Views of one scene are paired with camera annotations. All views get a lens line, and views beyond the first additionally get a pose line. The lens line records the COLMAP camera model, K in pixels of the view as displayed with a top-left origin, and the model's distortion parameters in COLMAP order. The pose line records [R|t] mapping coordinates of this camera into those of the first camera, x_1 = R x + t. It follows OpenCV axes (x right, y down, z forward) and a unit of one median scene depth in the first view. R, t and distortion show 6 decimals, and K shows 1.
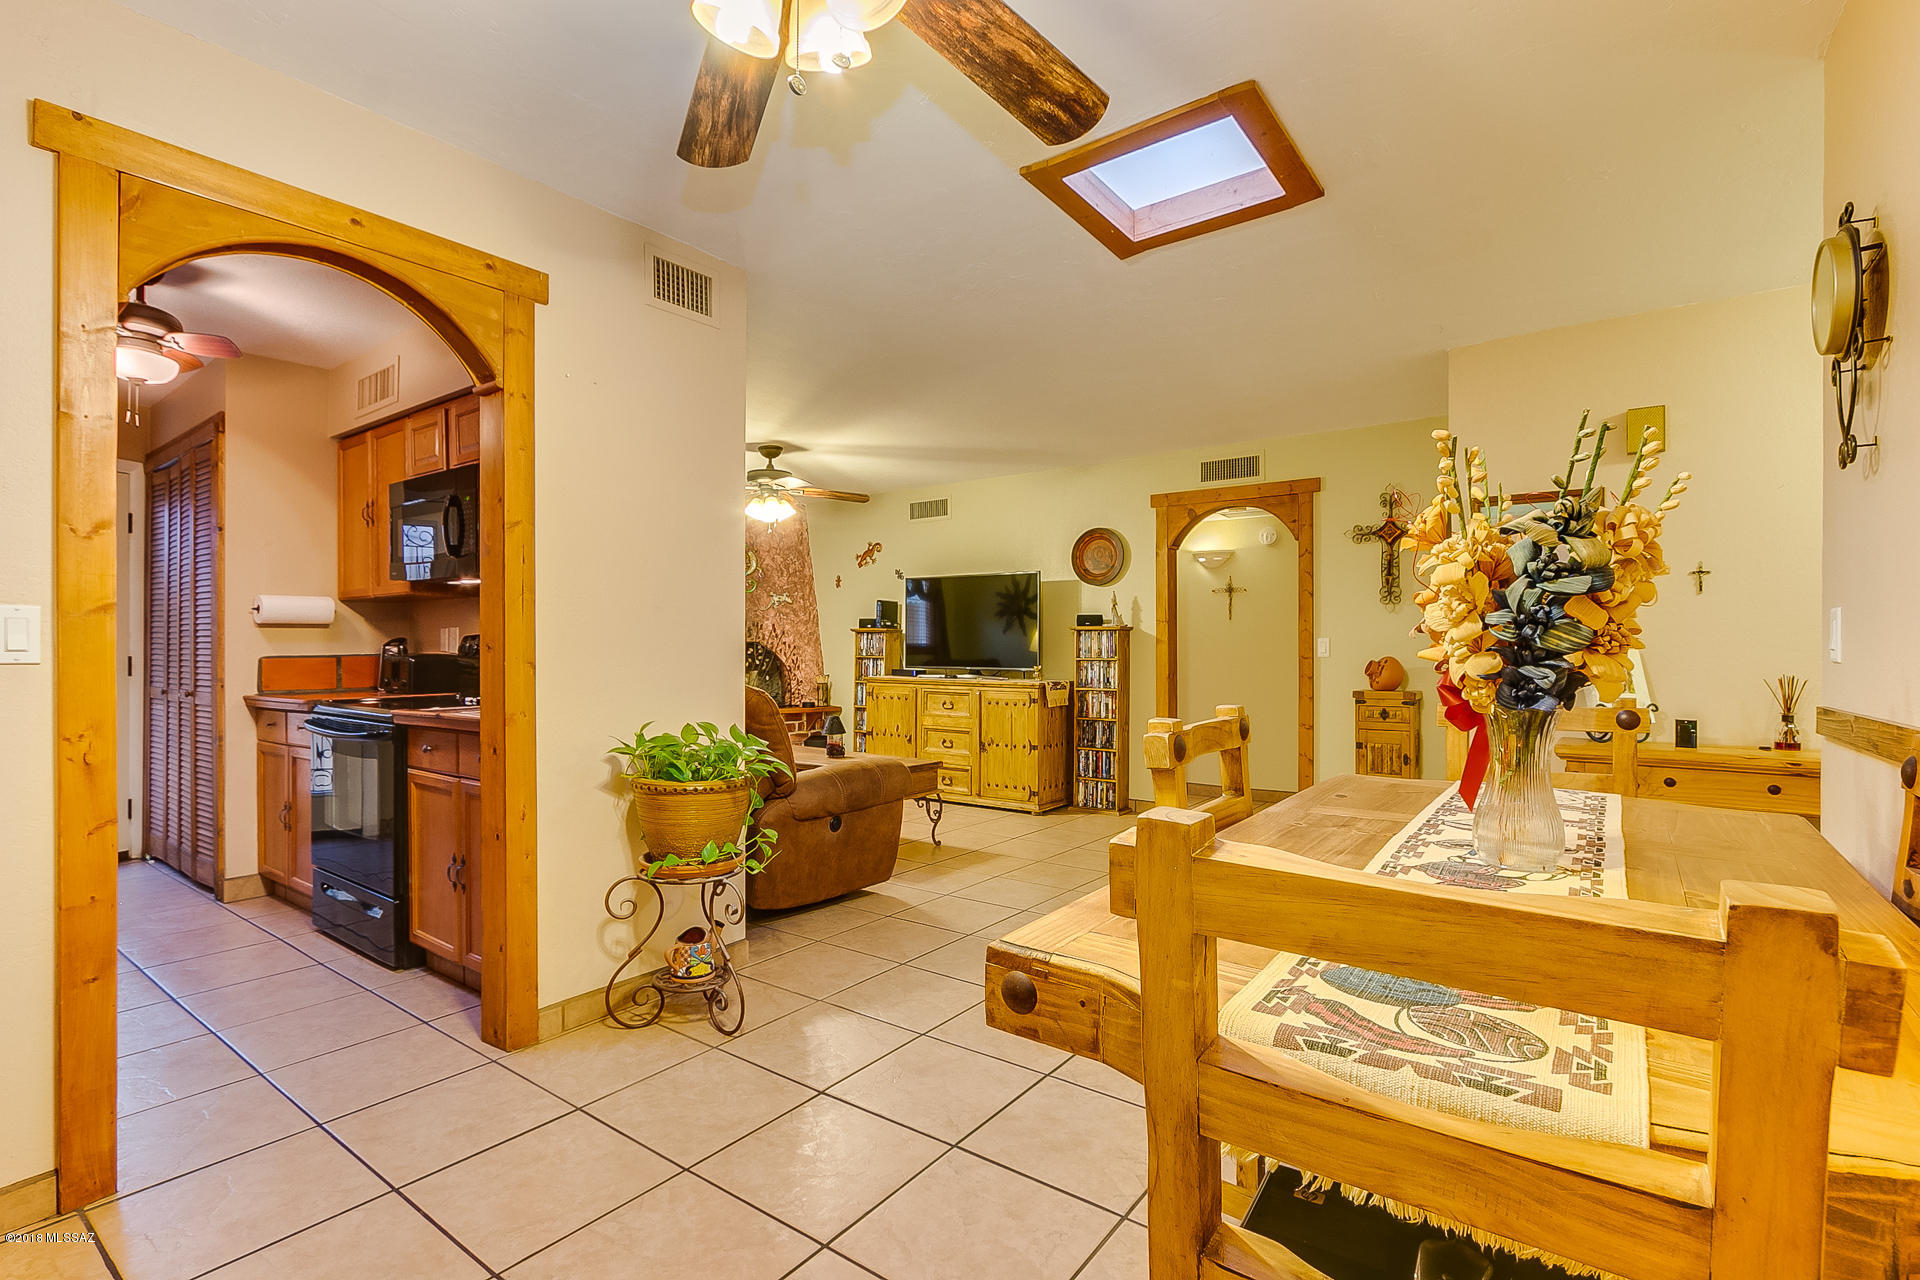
lens RADIAL K [[895.0, 0, 948.6], [0, 895.0, 650.5], [0, 0, 1]] dist [-0.022812, 0.002483]
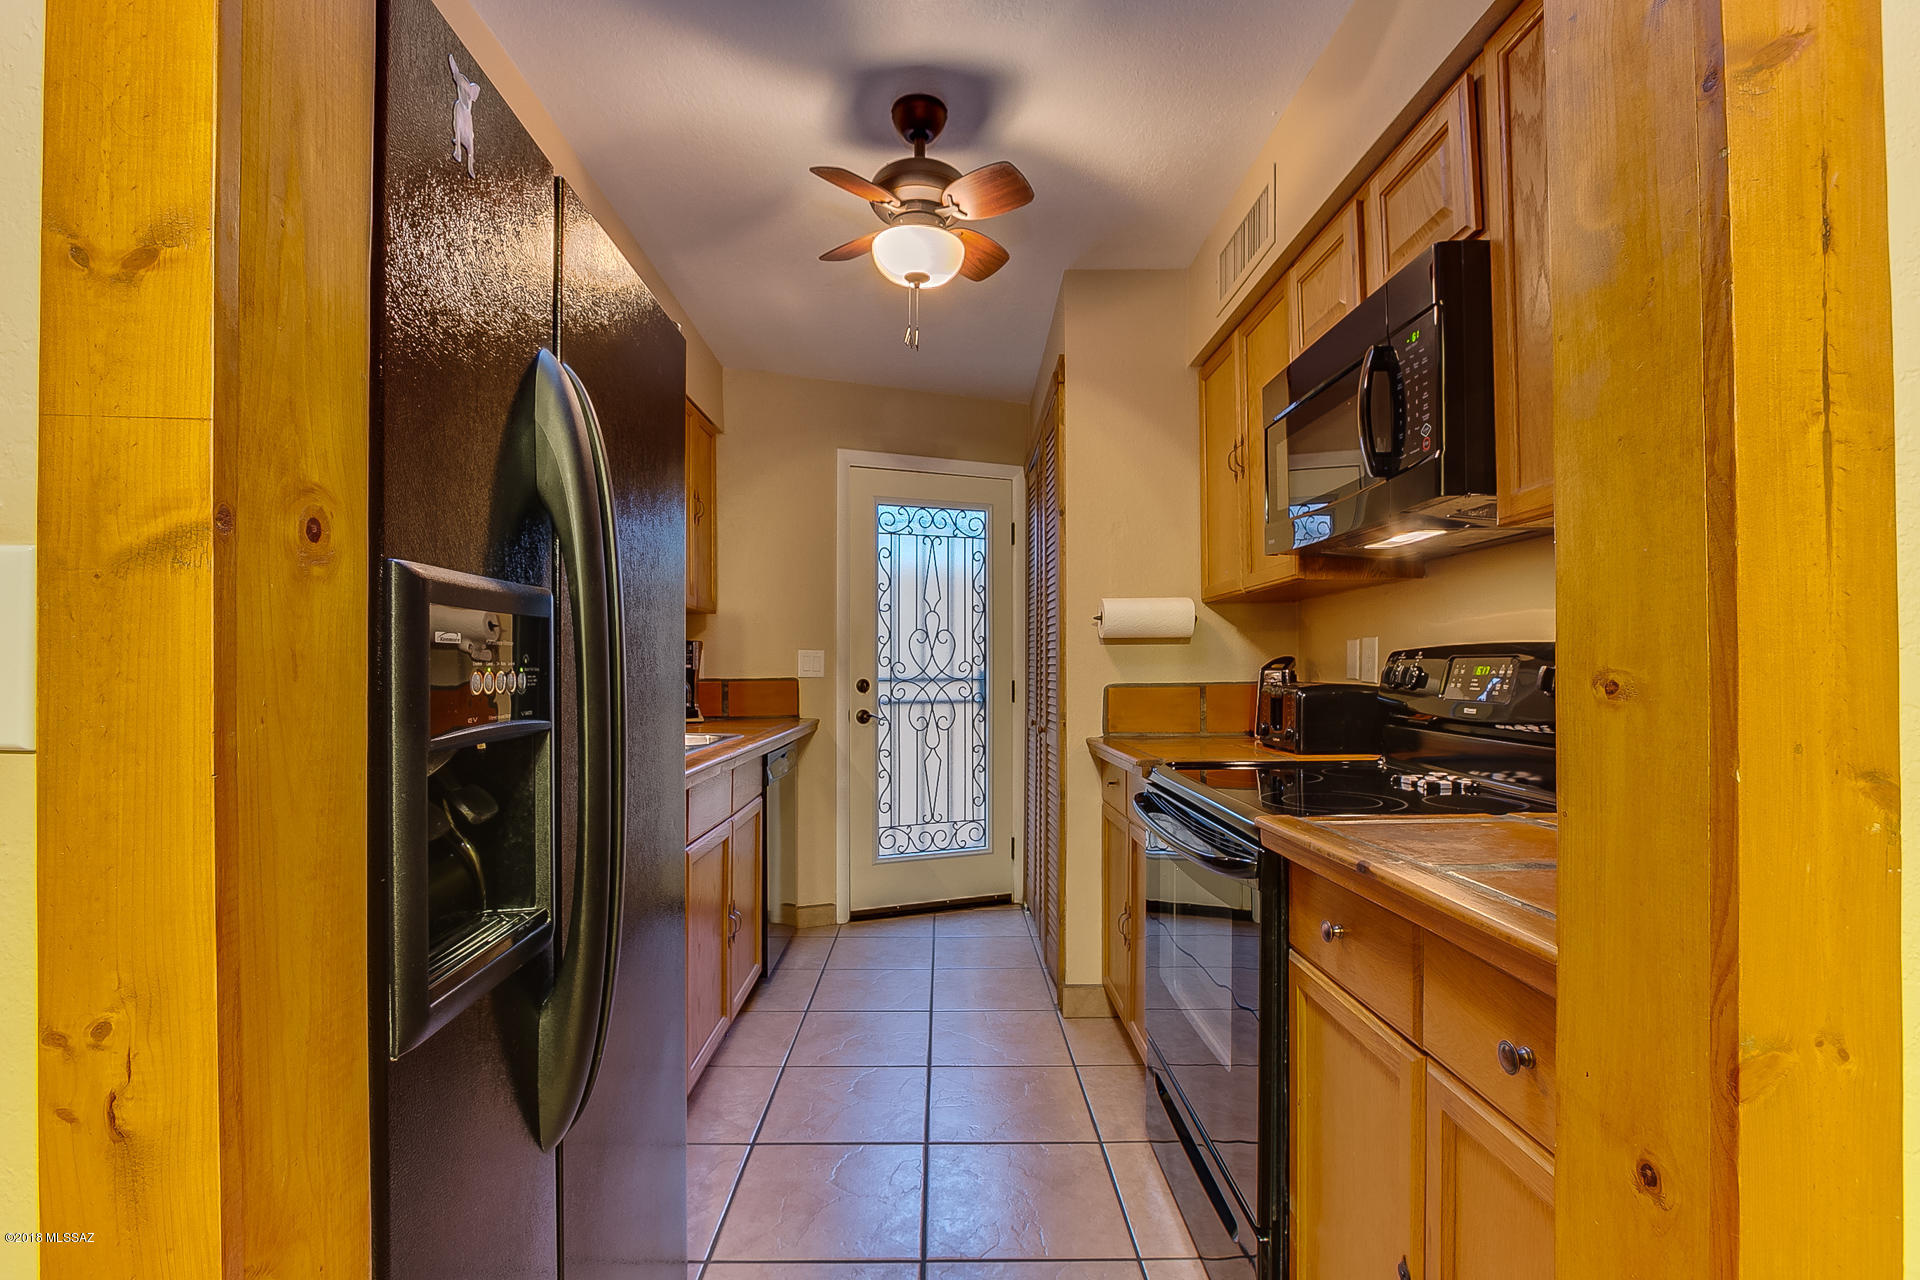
lens RADIAL K [[895.0, 0, 949.3], [0, 895.0, 658.1], [0, 0, 1]] dist [-0.022812, 0.002483]
pose [[0.601893, -0.009371, -0.798522, -0.275869], [-0.001703, 0.999914, -0.013018, -0.005105], [0.798575, 0.009195, 0.601825, 0.461765]]
